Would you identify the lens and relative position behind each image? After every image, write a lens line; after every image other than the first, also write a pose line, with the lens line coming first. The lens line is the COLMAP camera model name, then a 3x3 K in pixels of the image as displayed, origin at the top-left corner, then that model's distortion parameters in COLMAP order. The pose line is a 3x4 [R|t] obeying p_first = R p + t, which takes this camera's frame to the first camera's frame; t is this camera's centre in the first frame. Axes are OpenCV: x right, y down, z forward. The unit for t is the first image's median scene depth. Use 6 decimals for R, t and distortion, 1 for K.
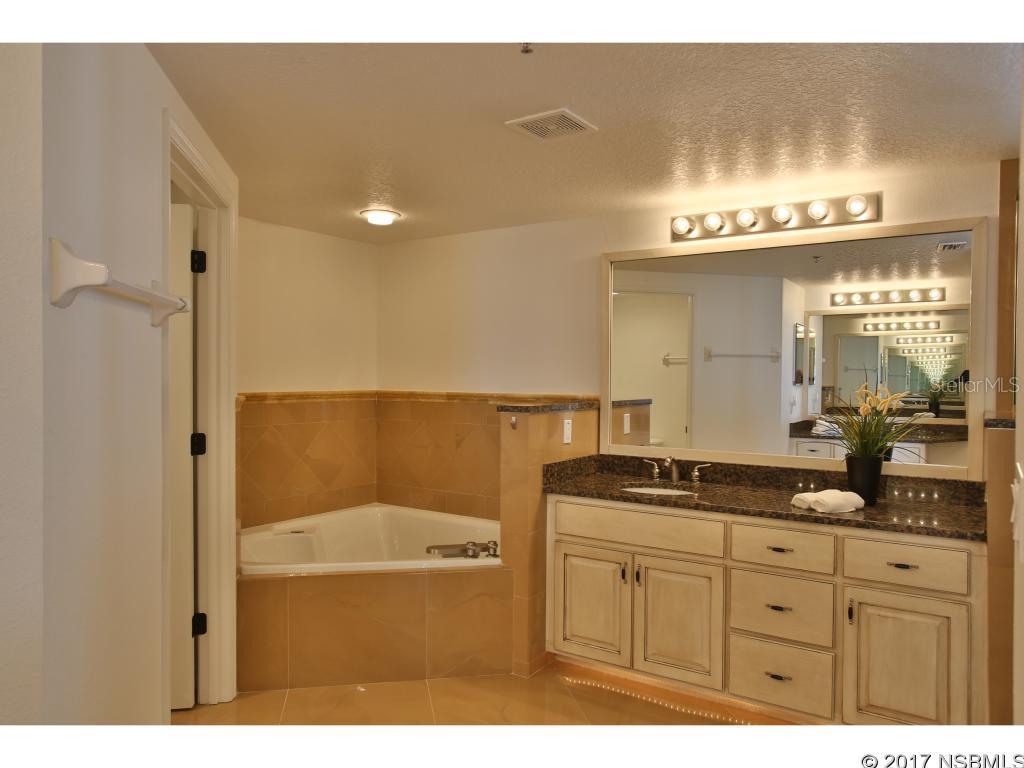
lens RADIAL K [[679.6, 0, 512.5], [0, 679.6, 384.5], [0, 0, 1]] dist [0.009947, 0.001283]
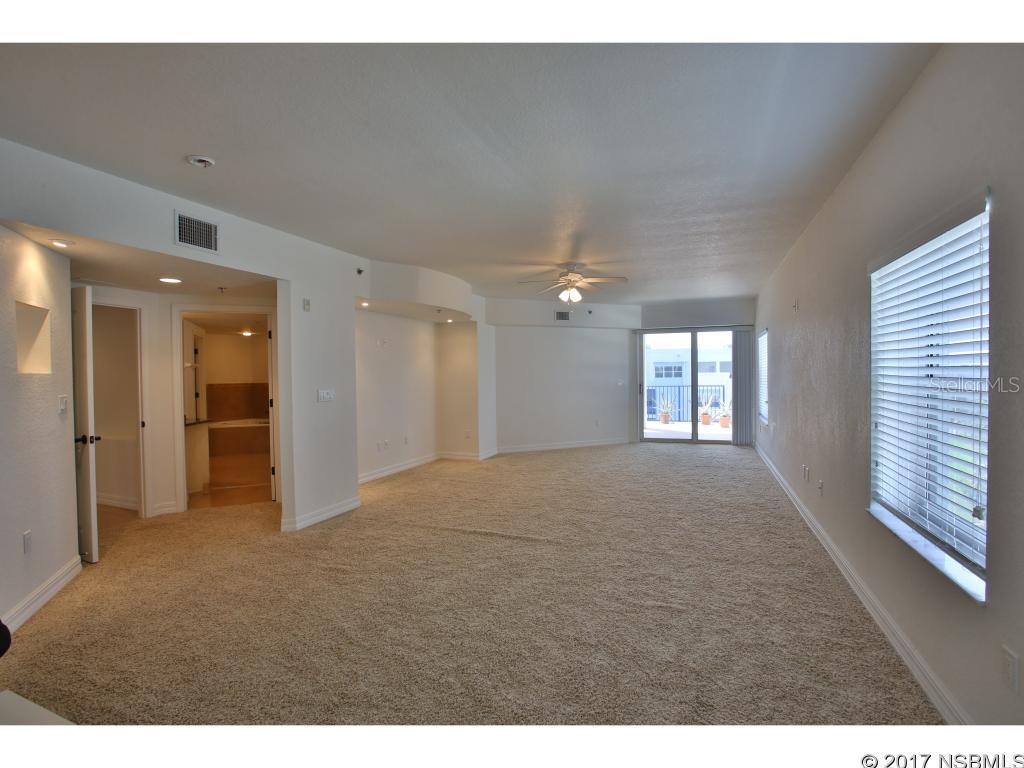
lens RADIAL K [[496.4, 0, 509.7], [0, 496.4, 381.1], [0, 0, 1]] dist [-0.053983, 0.009459]
pose [[0.984980, -0.021456, 0.171329, 0.894010], [0.021890, 0.999760, -0.000643, 0.042123], [-0.171274, 0.004384, 0.985214, -2.201486]]
